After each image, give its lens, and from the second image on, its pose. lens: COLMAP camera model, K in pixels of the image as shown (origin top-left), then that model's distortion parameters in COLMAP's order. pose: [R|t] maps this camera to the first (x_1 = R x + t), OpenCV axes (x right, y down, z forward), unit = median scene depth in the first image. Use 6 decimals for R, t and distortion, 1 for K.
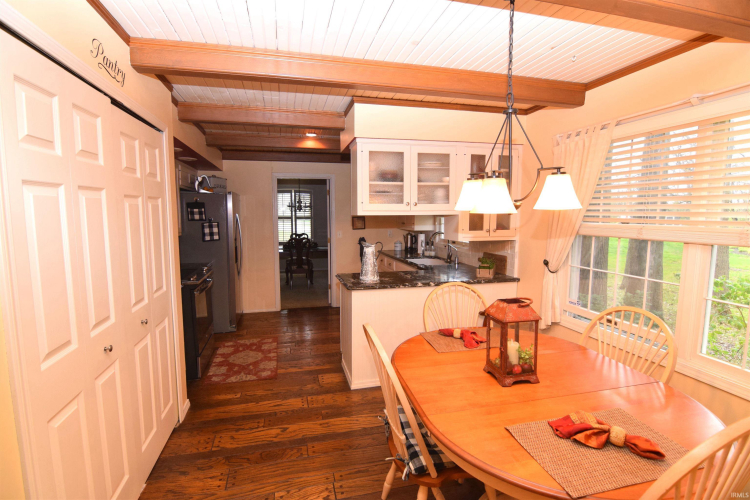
lens RADIAL K [[364.2, 0, 375.7], [0, 364.2, 250.2], [0, 0, 1]] dist [-0.001441, -0.000111]
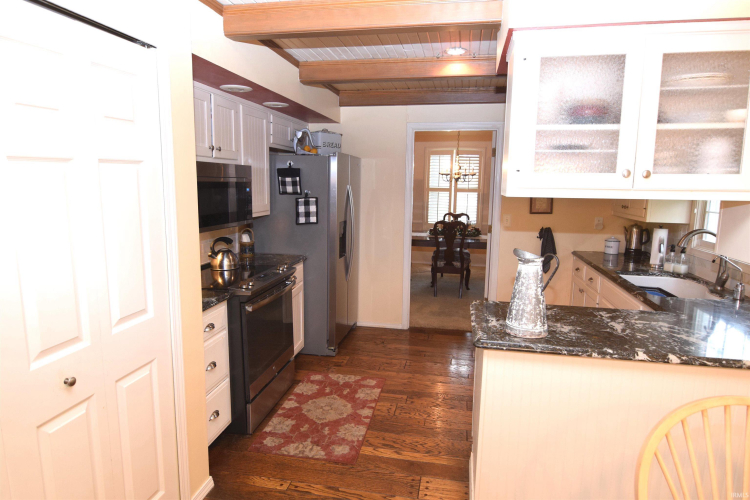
lens RADIAL K [[459.4, 0, 374.8], [0, 459.4, 250.7], [0, 0, 1]] dist [-0.009856, -0.007306]
pose [[0.904059, 0.076932, -0.420427, 0.037975], [-0.055796, 0.996493, 0.062365, -0.037338], [0.423750, -0.032923, 0.905181, 0.265009]]
